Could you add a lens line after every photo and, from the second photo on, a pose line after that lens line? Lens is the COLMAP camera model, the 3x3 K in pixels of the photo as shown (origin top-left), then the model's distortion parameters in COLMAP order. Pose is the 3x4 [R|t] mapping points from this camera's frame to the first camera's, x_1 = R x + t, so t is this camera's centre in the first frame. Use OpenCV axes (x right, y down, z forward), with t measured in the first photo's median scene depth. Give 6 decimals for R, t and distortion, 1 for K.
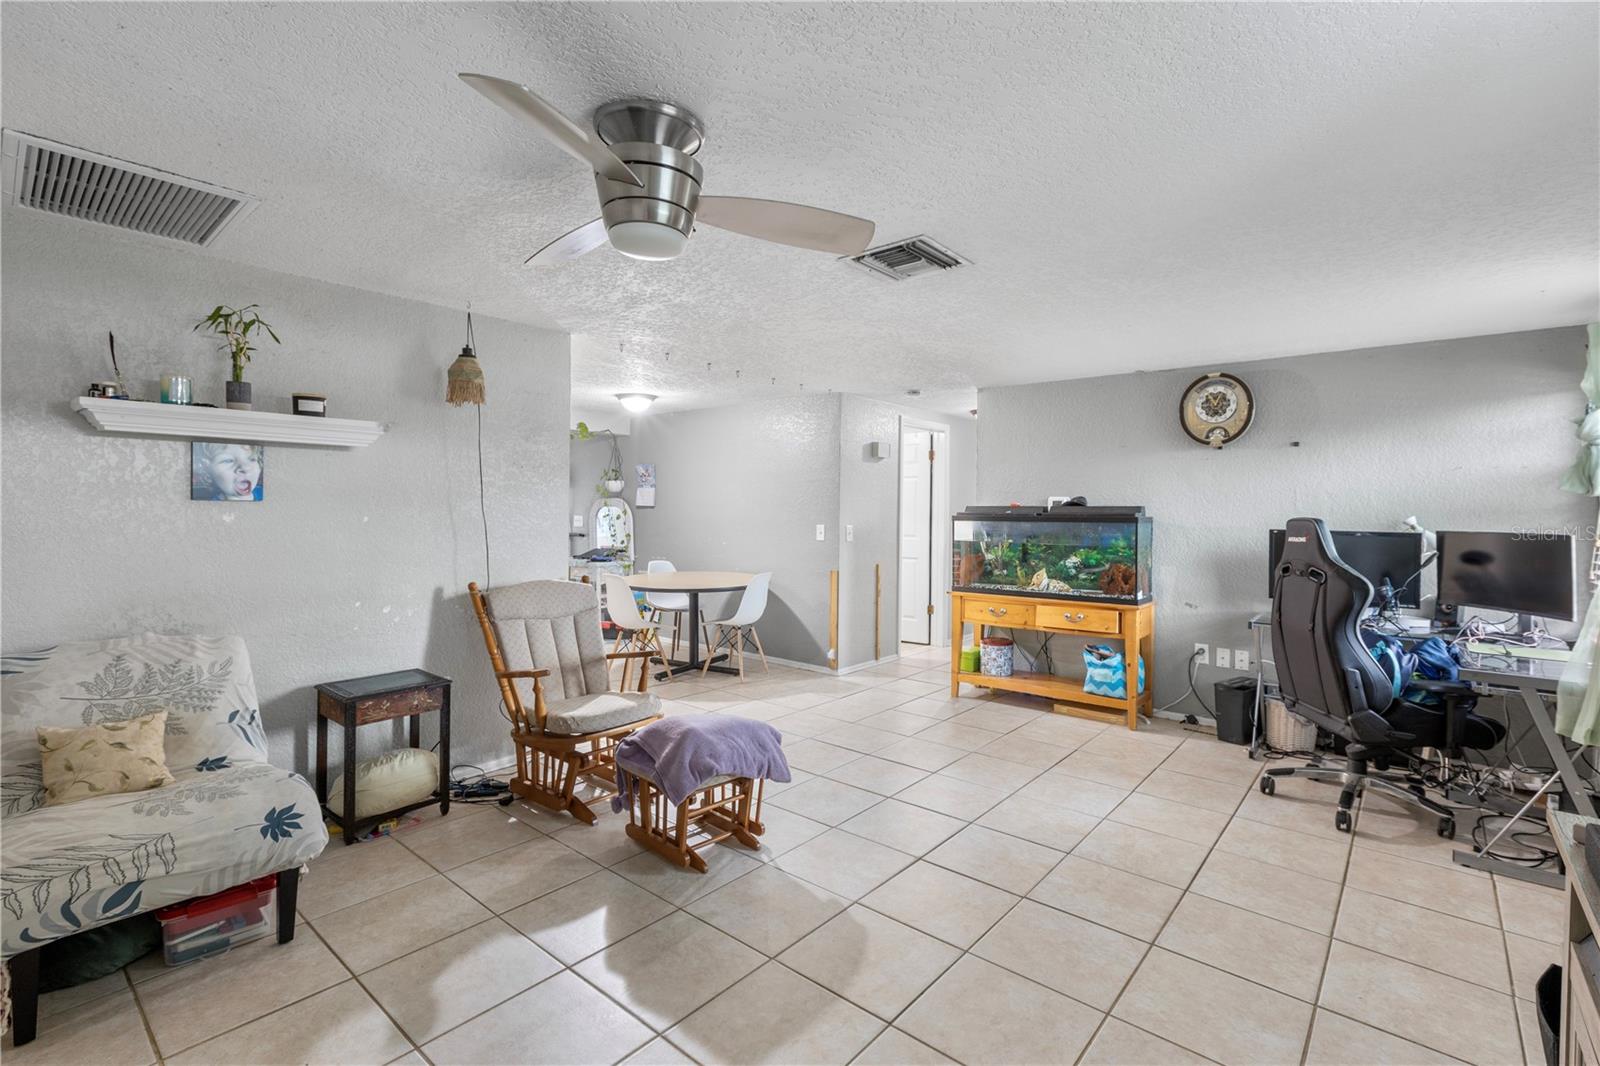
lens RADIAL K [[724.1, 0, 802.1], [0, 724.1, 523.9], [0, 0, 1]] dist [-0.001617, -0.000042]
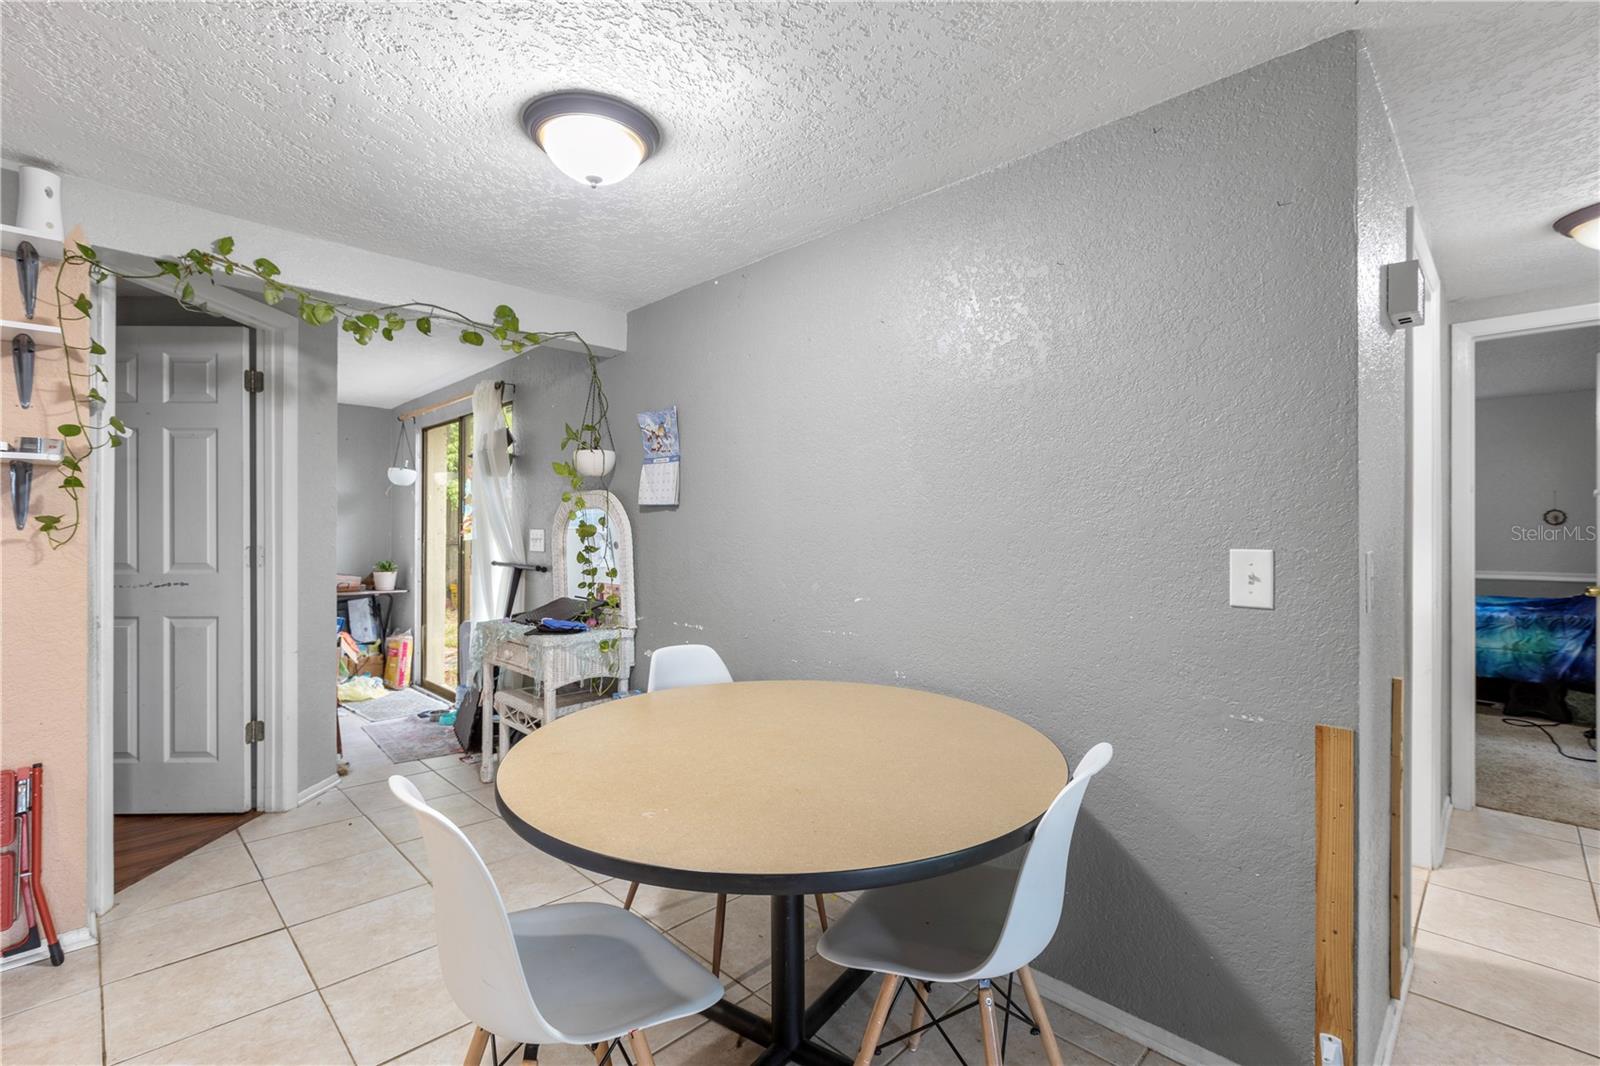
lens RADIAL K [[724.1, 0, 798.0], [0, 724.1, 527.3], [0, 0, 1]] dist [-0.001617, -0.000042]
pose [[0.997025, -0.010596, -0.076348, -0.098728], [0.009334, 0.999814, -0.016873, -0.003262], [0.076512, 0.016110, 0.996938, 0.567322]]
